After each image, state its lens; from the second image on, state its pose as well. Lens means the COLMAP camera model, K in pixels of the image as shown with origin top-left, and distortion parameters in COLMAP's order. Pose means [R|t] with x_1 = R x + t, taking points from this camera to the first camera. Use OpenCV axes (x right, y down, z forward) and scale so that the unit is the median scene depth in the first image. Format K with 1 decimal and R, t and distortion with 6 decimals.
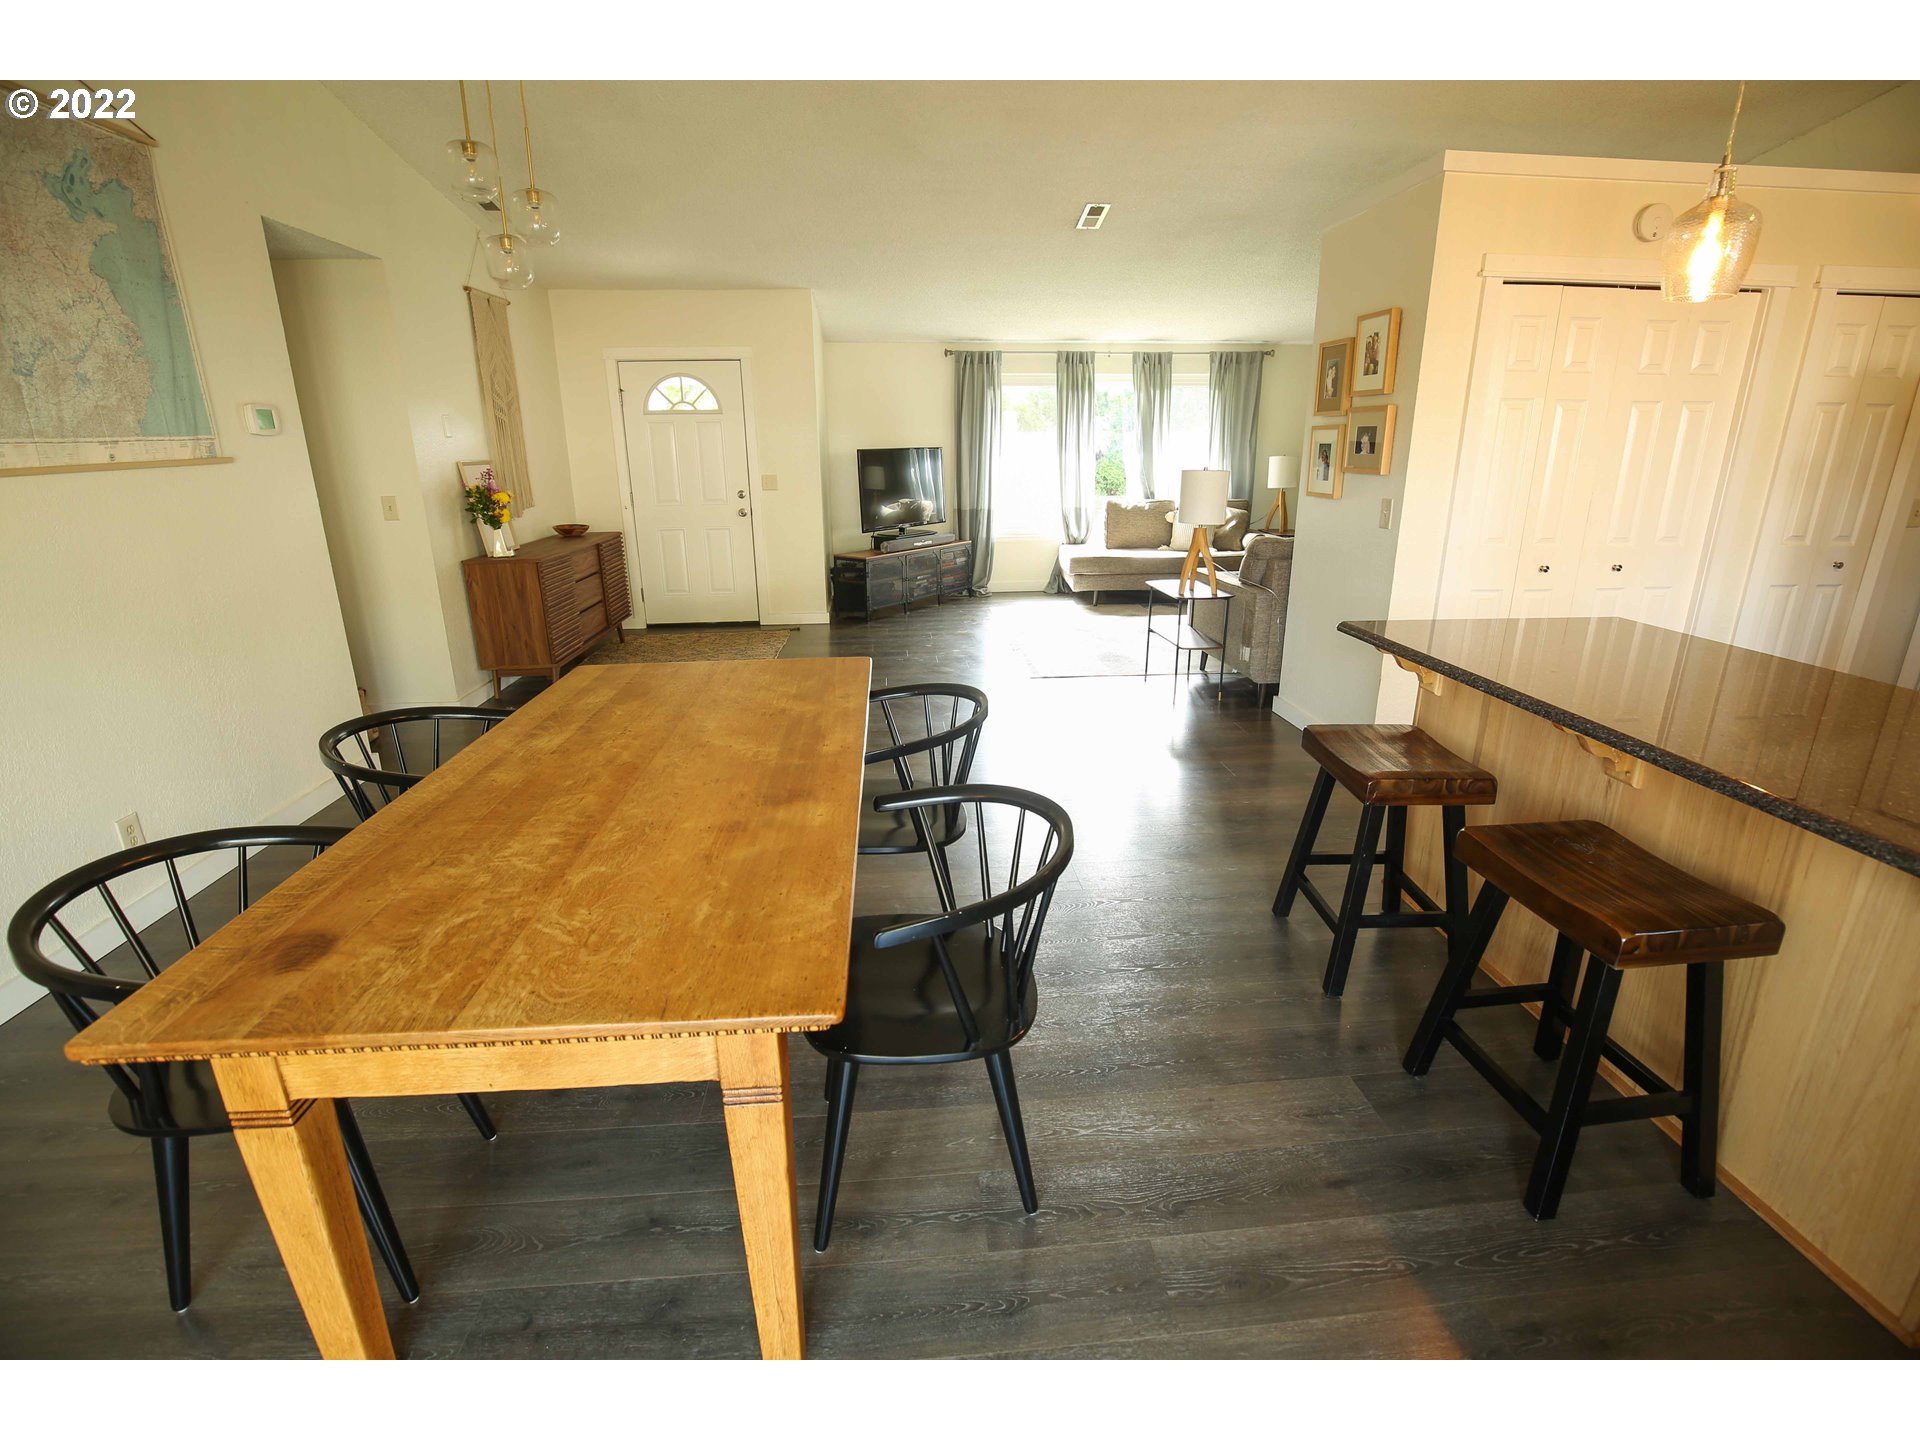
lens RADIAL K [[881.4, 0, 971.7], [0, 881.4, 715.4], [0, 0, 1]] dist [-0.029216, 0.003479]
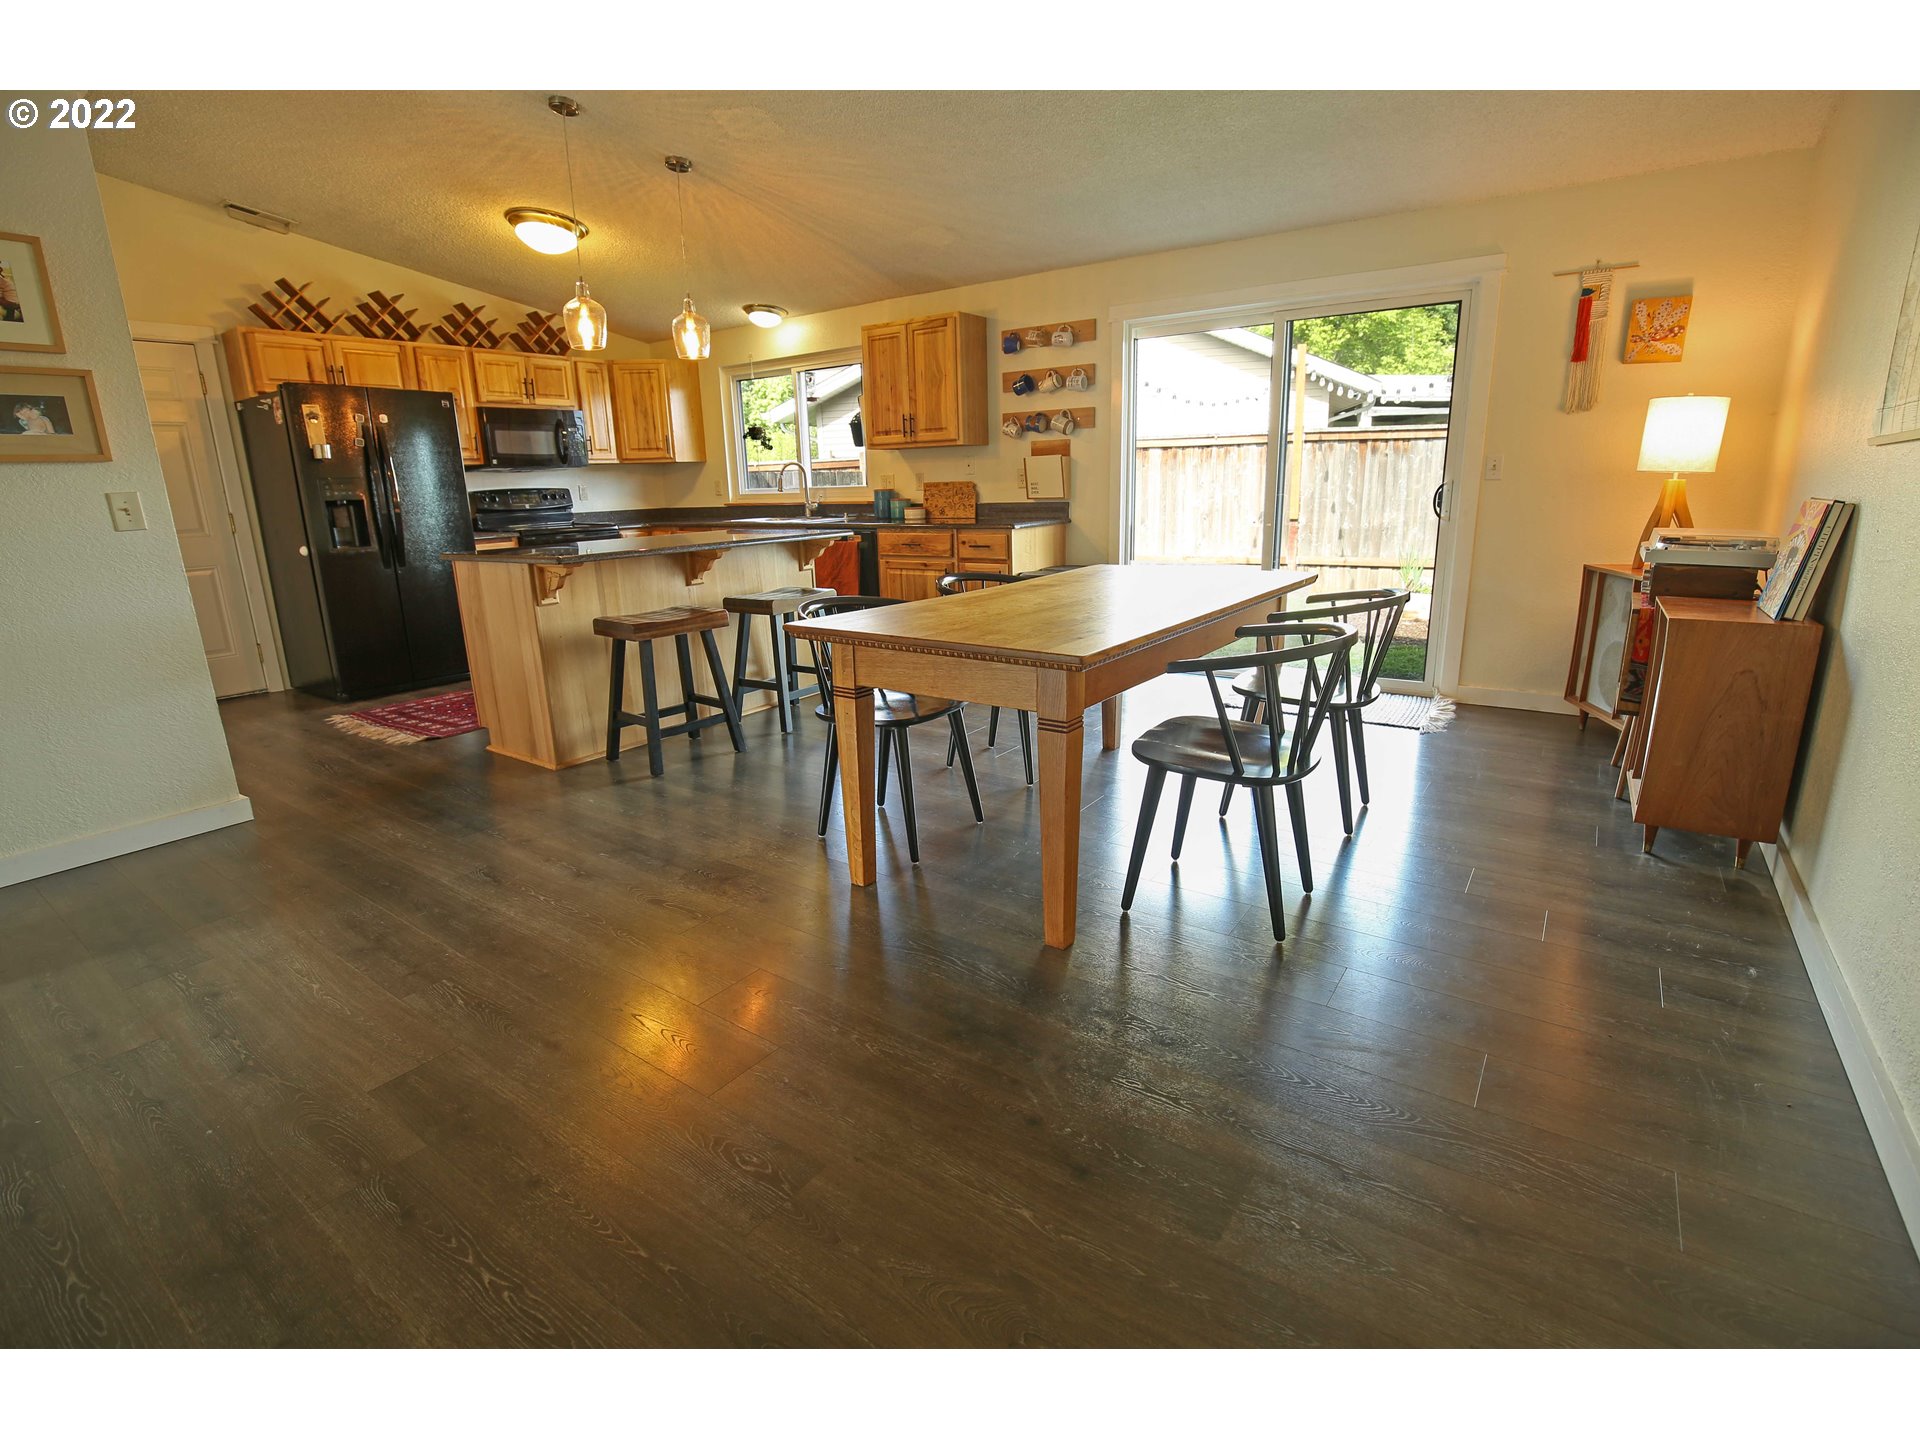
lens RADIAL K [[881.4, 0, 952.8], [0, 881.4, 715.7], [0, 0, 1]] dist [-0.029216, 0.003479]
pose [[-0.747343, -0.152118, 0.646791, -0.594578], [0.224321, 0.858521, 0.461109, -0.257267], [-0.625427, 0.489696, -0.607486, 1.075081]]
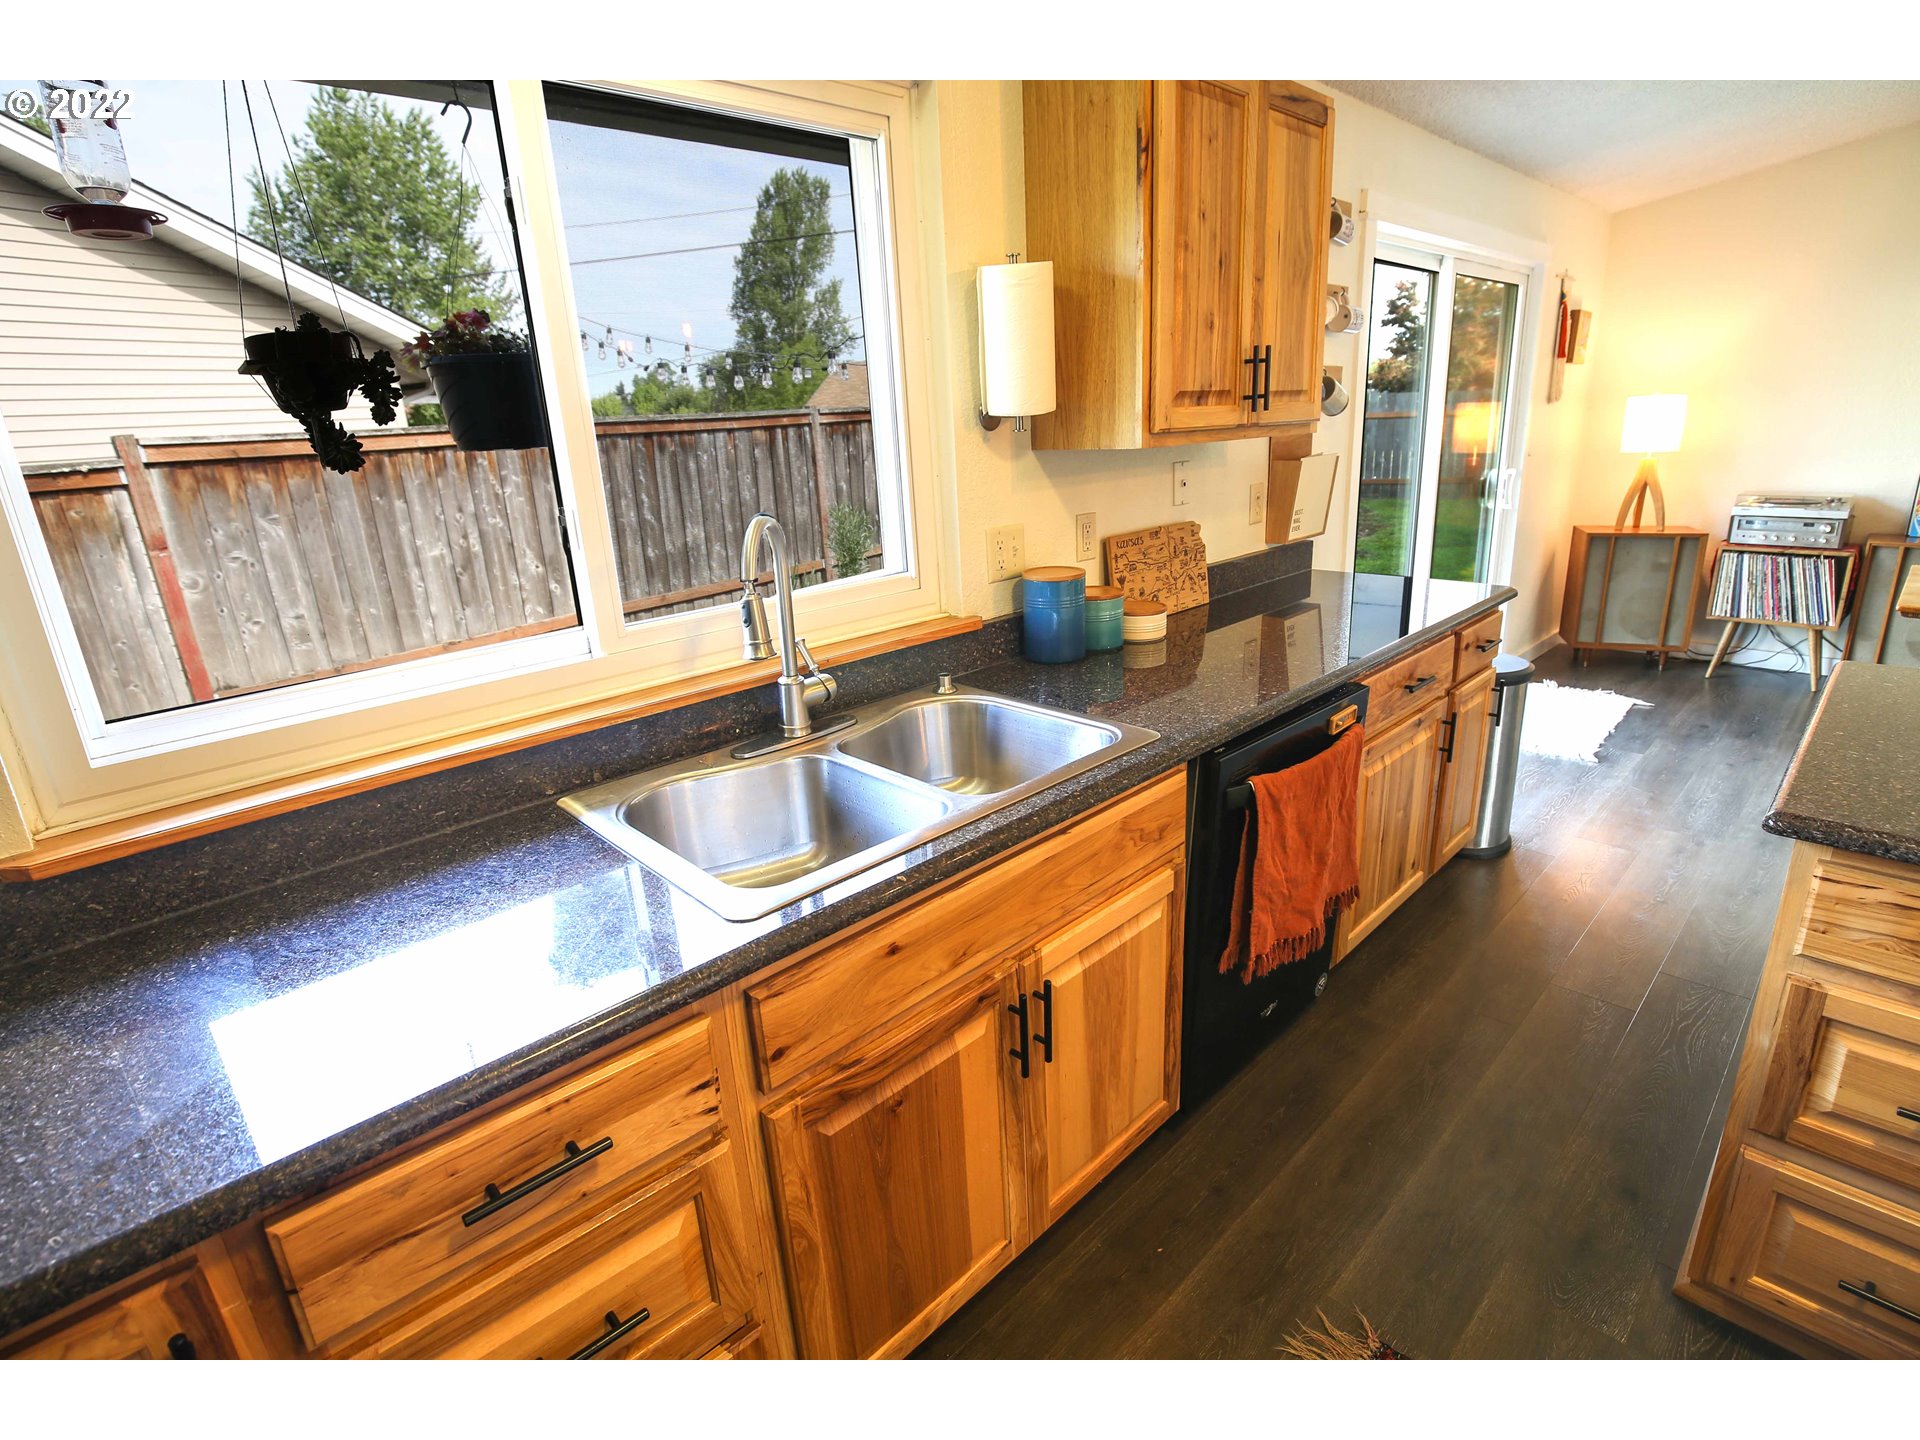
lens RADIAL K [[920.9, 0, 947.6], [0, 920.9, 717.2], [0, 0, 1]] dist [-0.027718, 0.001089]
pose [[-0.789856, 0.227173, -0.569667, 0.980420], [-0.132987, 0.843323, 0.520693, -0.100588], [0.598701, 0.487030, -0.635892, 0.322232]]
